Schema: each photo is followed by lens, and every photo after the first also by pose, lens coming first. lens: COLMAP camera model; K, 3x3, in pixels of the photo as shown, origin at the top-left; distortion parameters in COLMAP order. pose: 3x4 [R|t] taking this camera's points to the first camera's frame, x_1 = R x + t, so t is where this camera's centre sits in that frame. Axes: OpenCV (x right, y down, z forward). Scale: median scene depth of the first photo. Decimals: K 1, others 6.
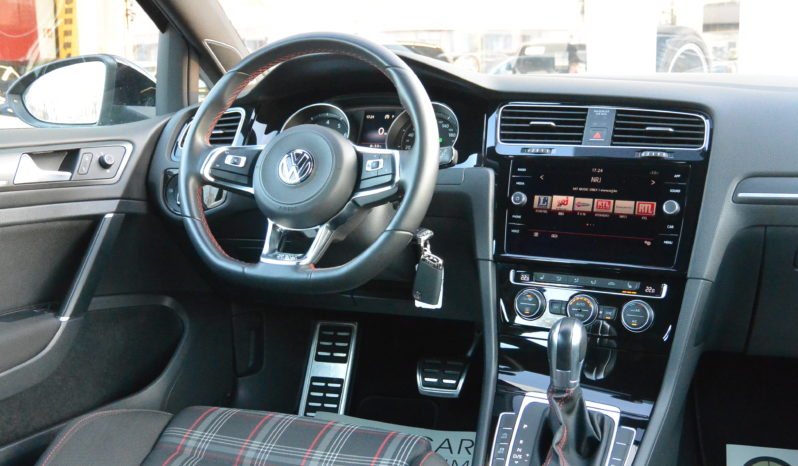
lens RADIAL K [[819.9, 0, 399.0], [0, 819.9, 233.0], [0, 0, 1]] dist [-0.116714, 0.002100]
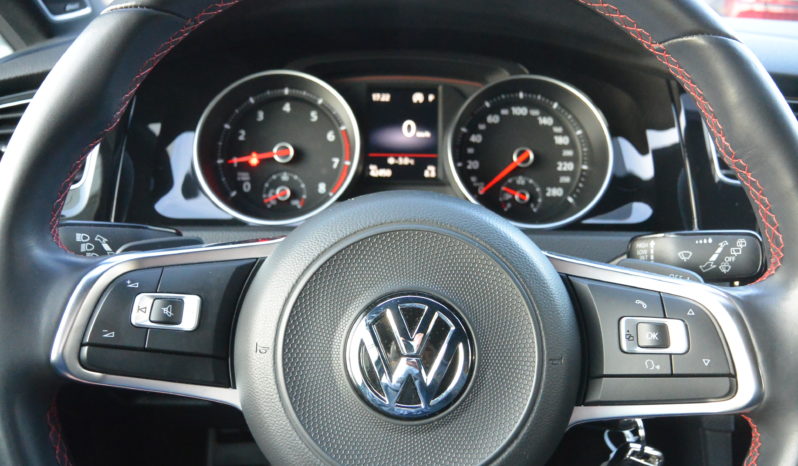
lens RADIAL K [[701.3, 0, 399.0], [0, 701.3, 233.0], [0, 0, 1]] dist [-0.112561, 0.004881]
pose [[0.939434, -0.086826, 0.331549, -0.204630], [0.024866, 0.982096, 0.186735, -0.169527], [-0.341827, -0.167181, 0.924773, 0.728783]]
